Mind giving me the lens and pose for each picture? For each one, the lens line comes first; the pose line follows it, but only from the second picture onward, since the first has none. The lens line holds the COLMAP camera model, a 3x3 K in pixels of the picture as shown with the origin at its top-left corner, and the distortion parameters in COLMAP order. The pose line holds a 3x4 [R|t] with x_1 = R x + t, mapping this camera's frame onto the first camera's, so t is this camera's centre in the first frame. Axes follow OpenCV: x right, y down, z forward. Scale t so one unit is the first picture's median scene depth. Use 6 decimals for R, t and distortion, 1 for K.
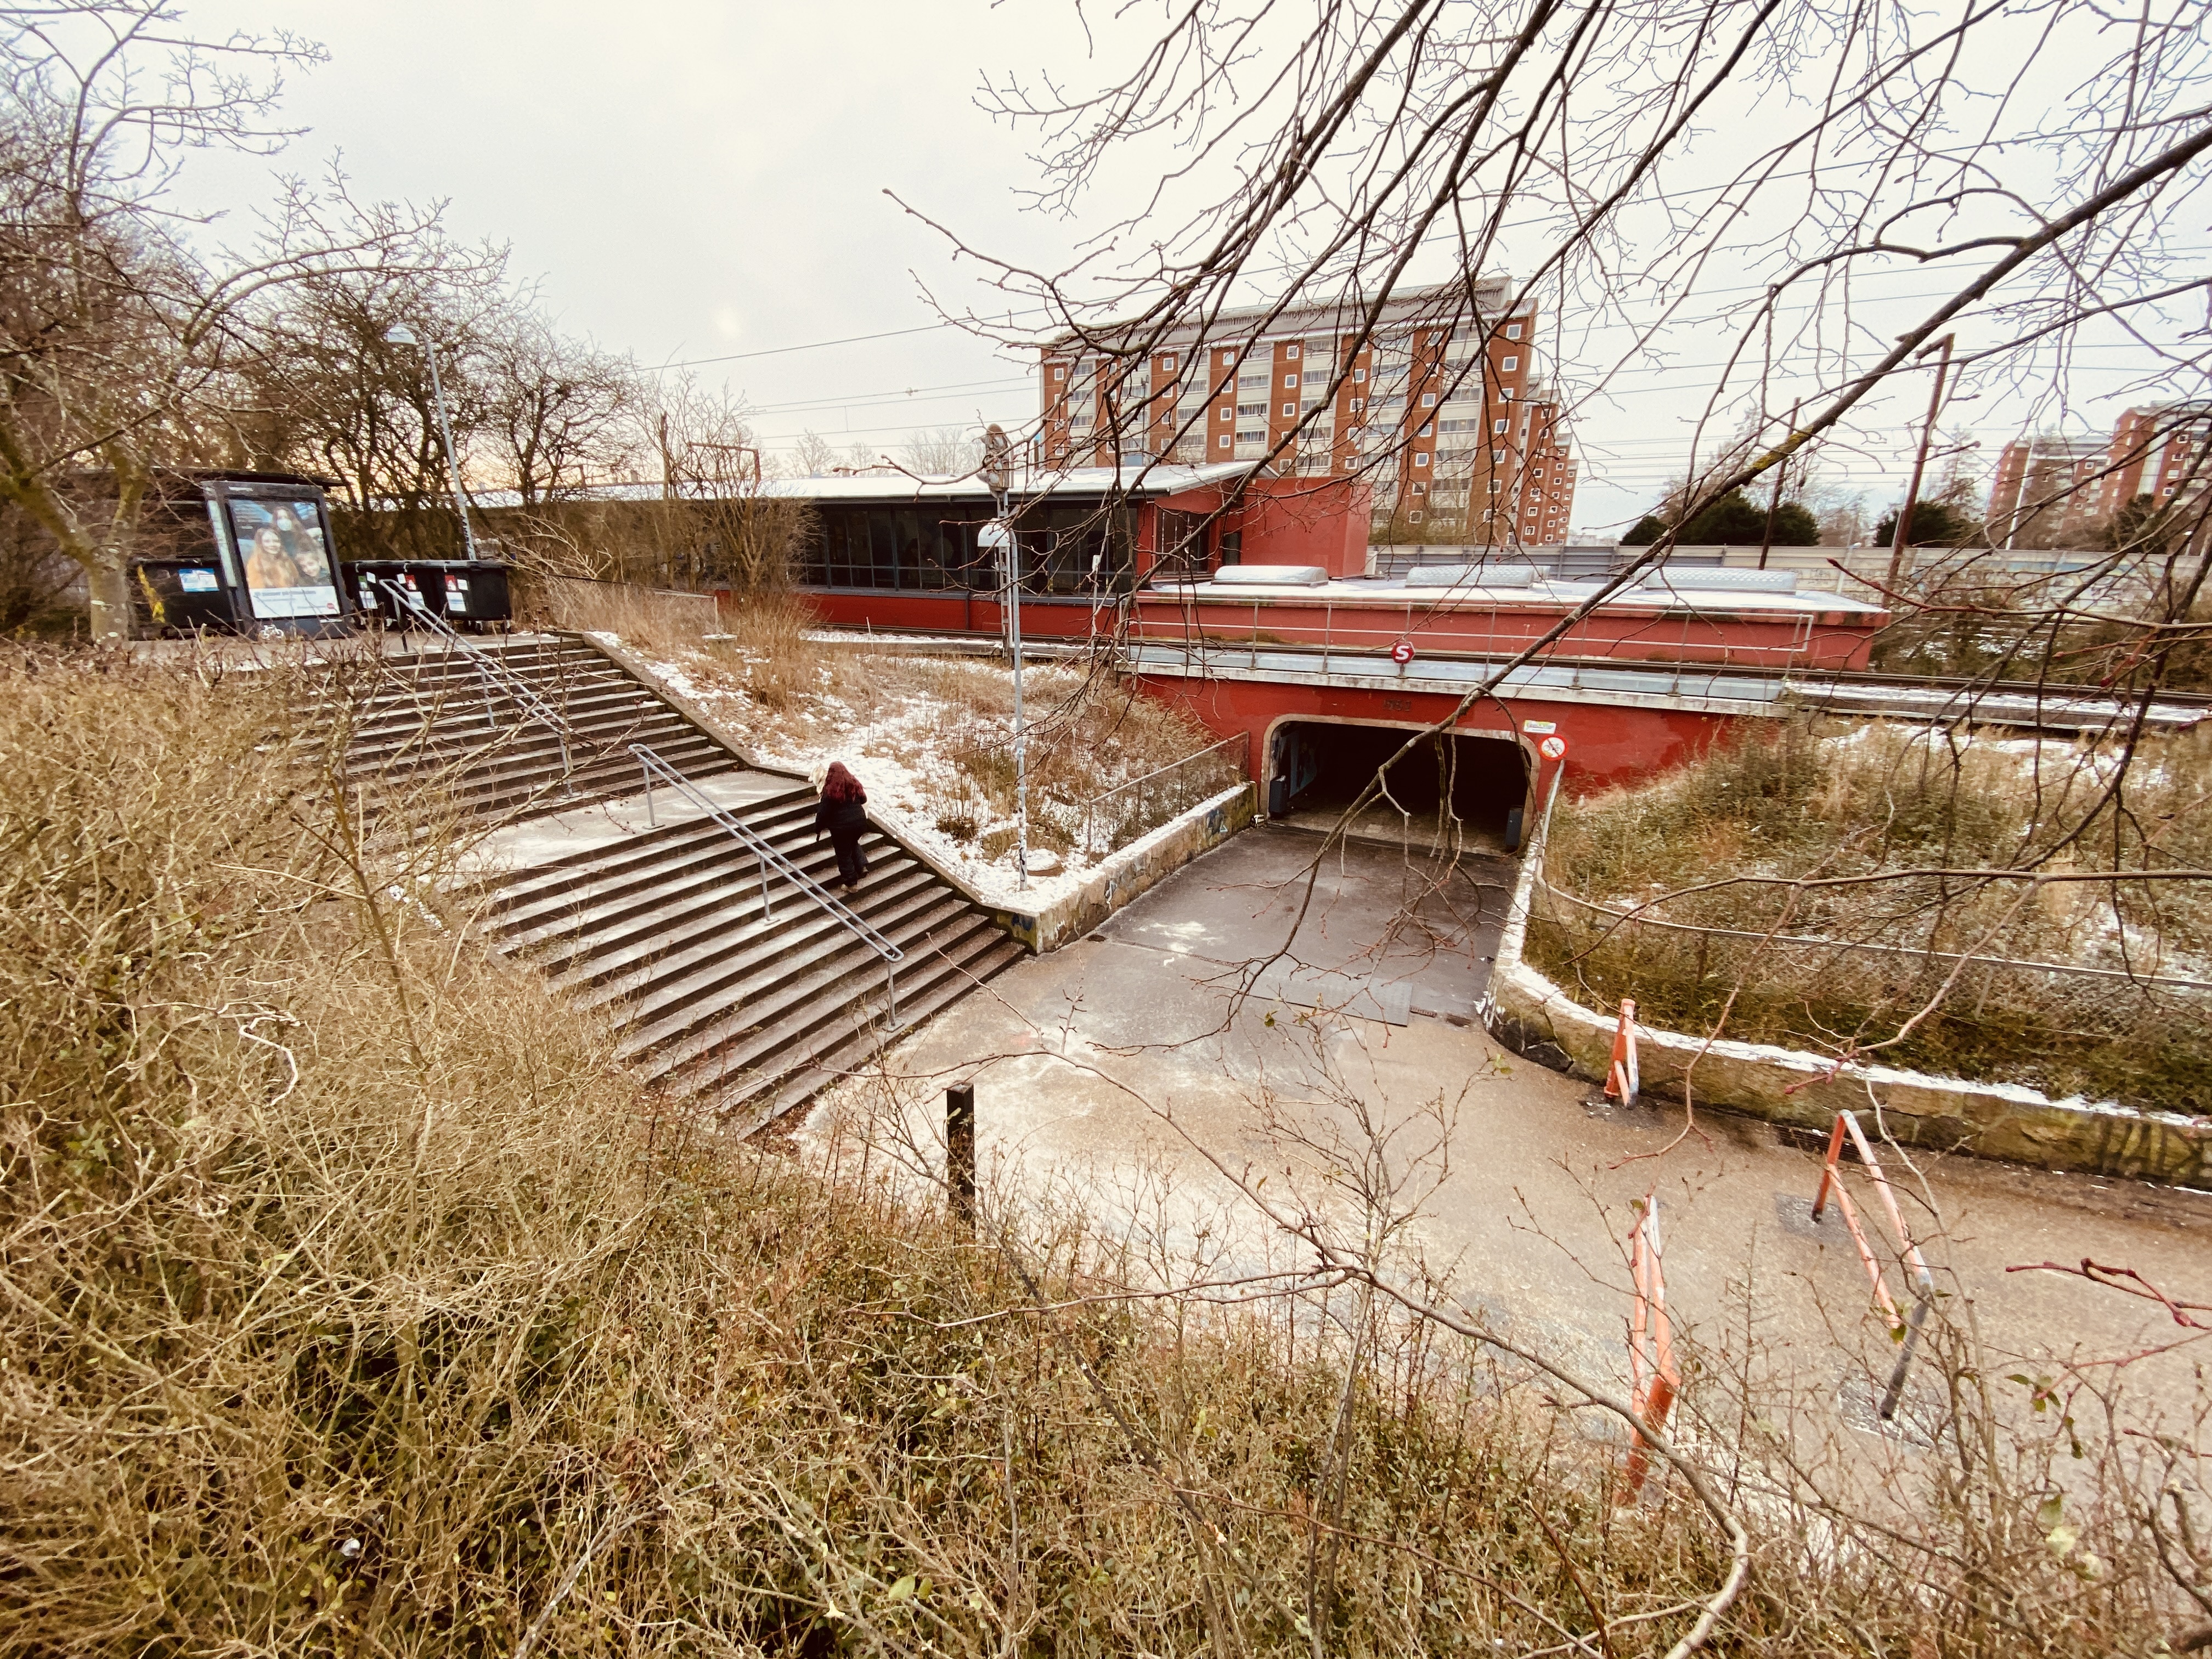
lens RADIAL K [[904.3, 0, 1106.6], [0, 904.3, 836.5], [0, 0, 1]] dist [0.000329, -0.012086]
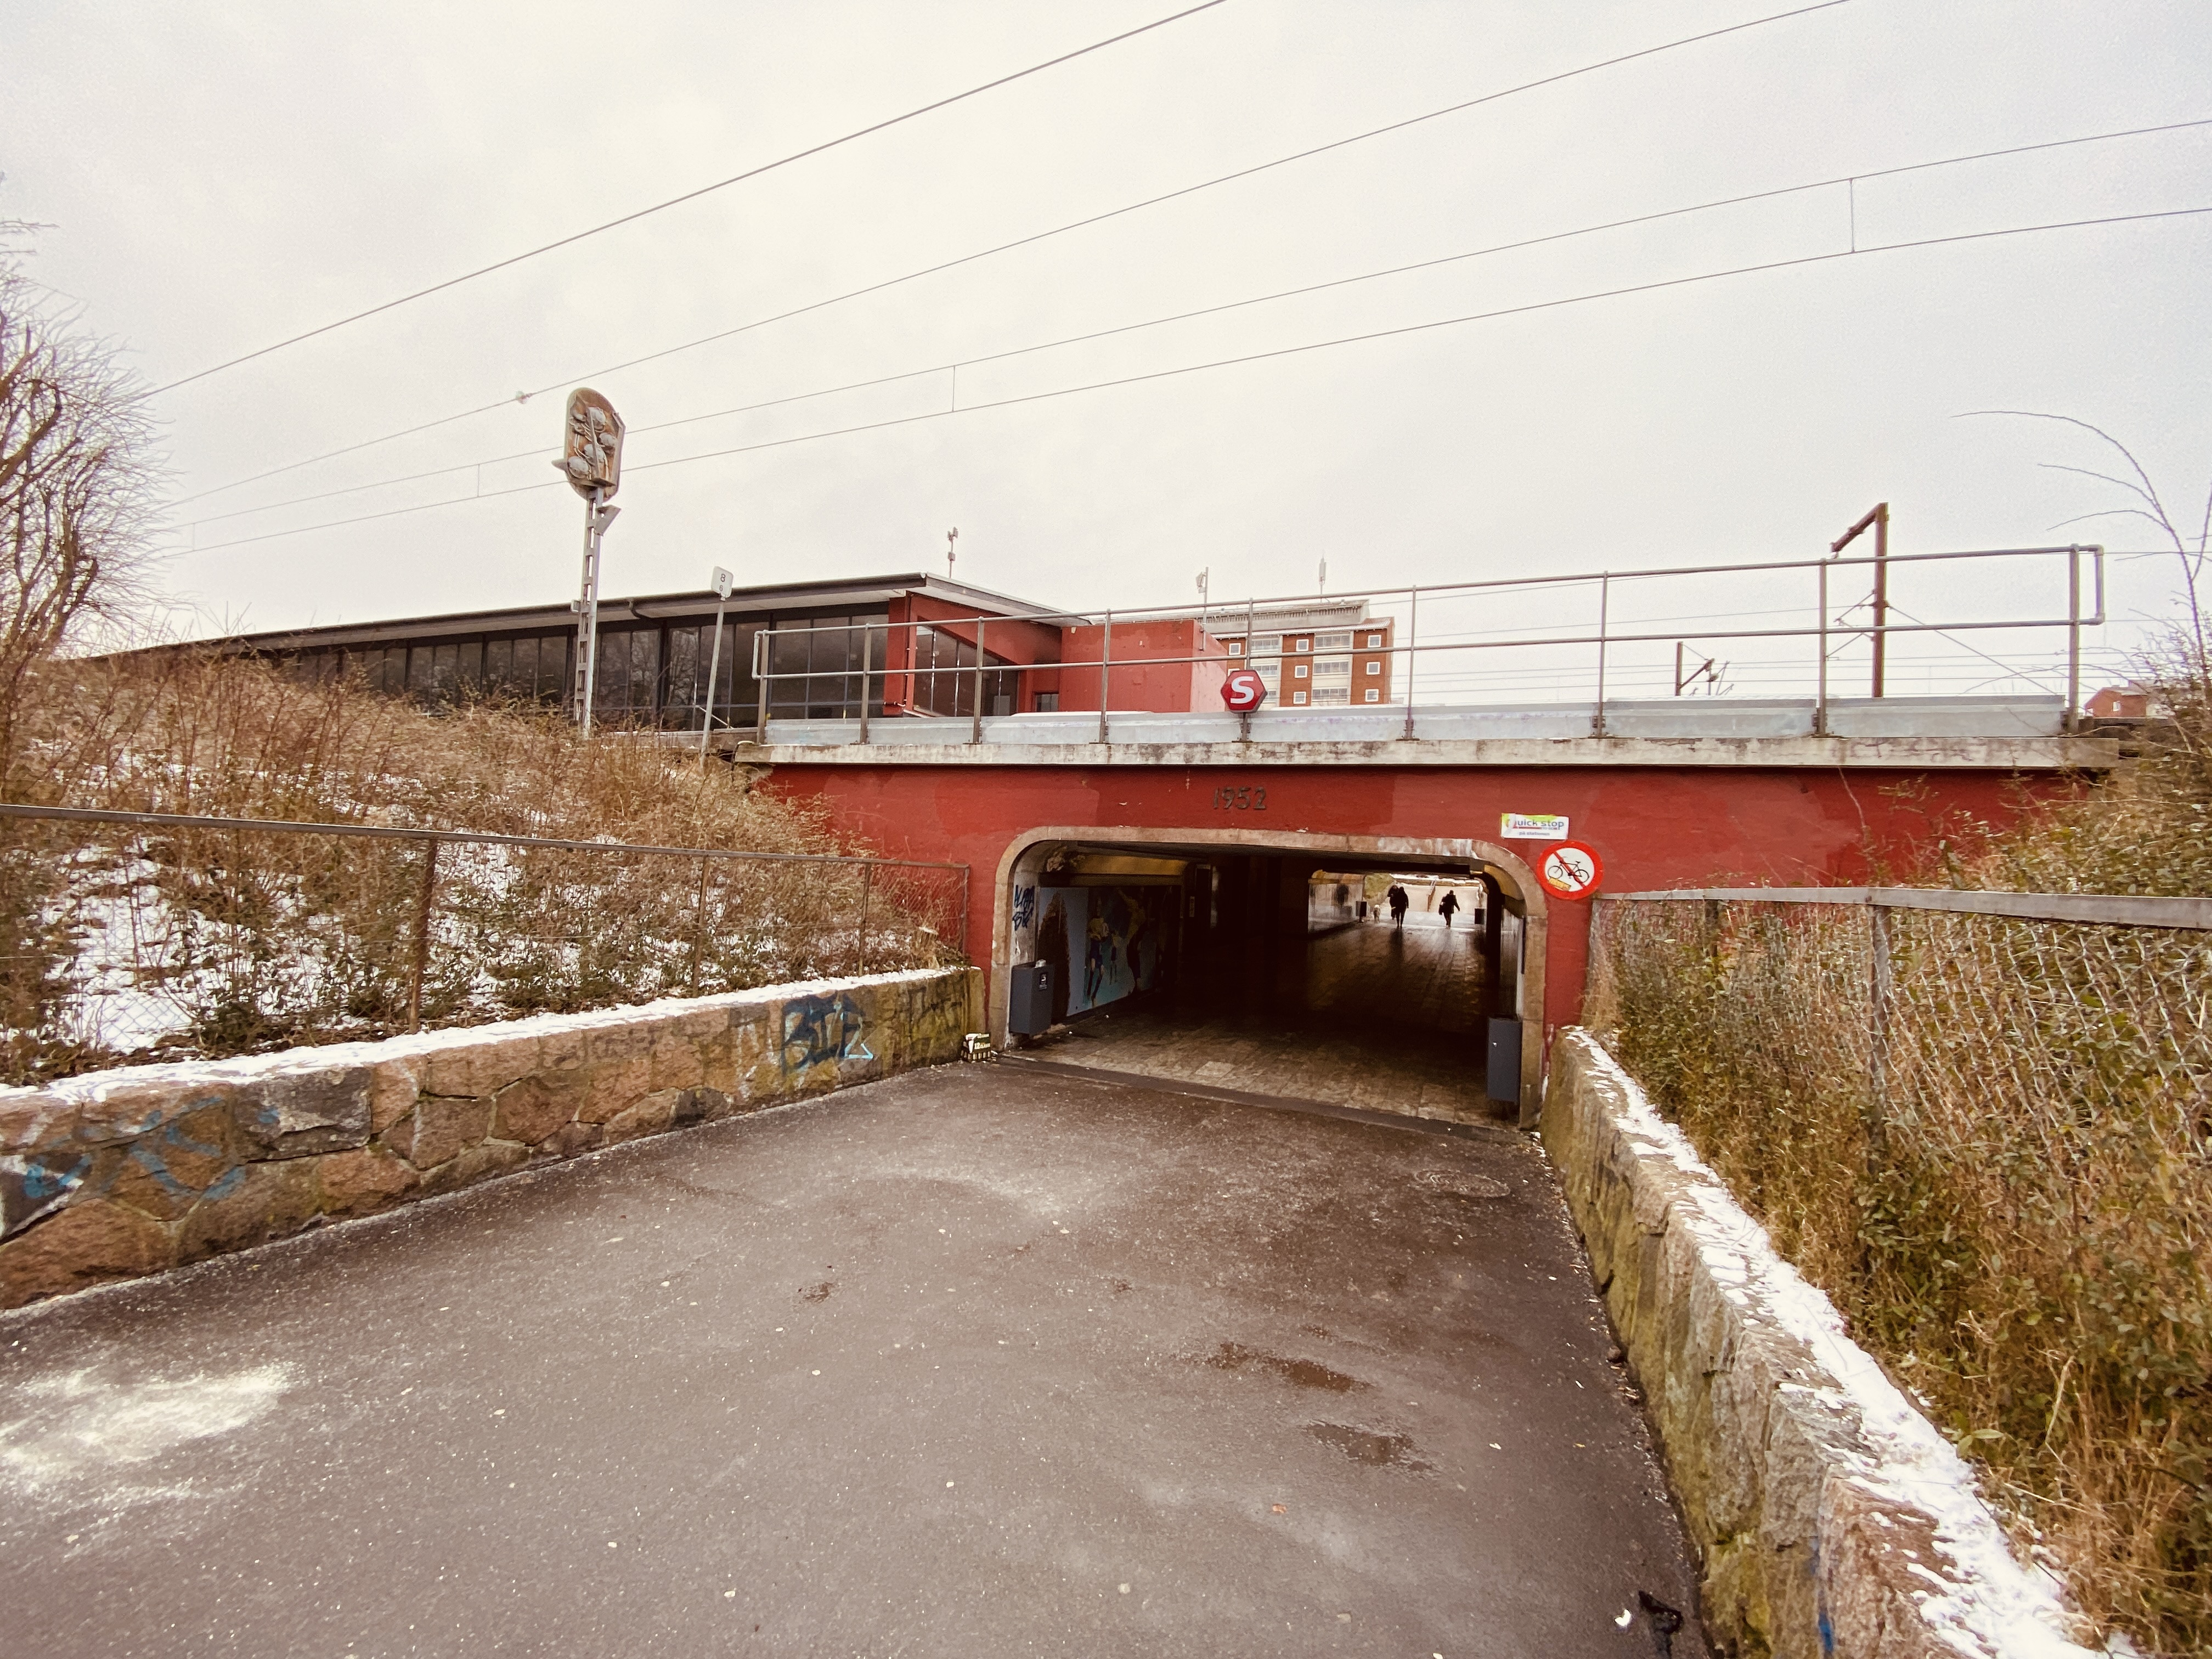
lens RADIAL K [[904.3, 0, 1106.6], [0, 904.3, 836.5], [0, 0, 1]] dist [0.000329, -0.012086]
pose [[0.996982, 0.024414, 0.073701, 0.209518], [-0.000276, 0.950381, -0.311089, 0.026833], [-0.077639, 0.310130, 0.947519, 0.537846]]
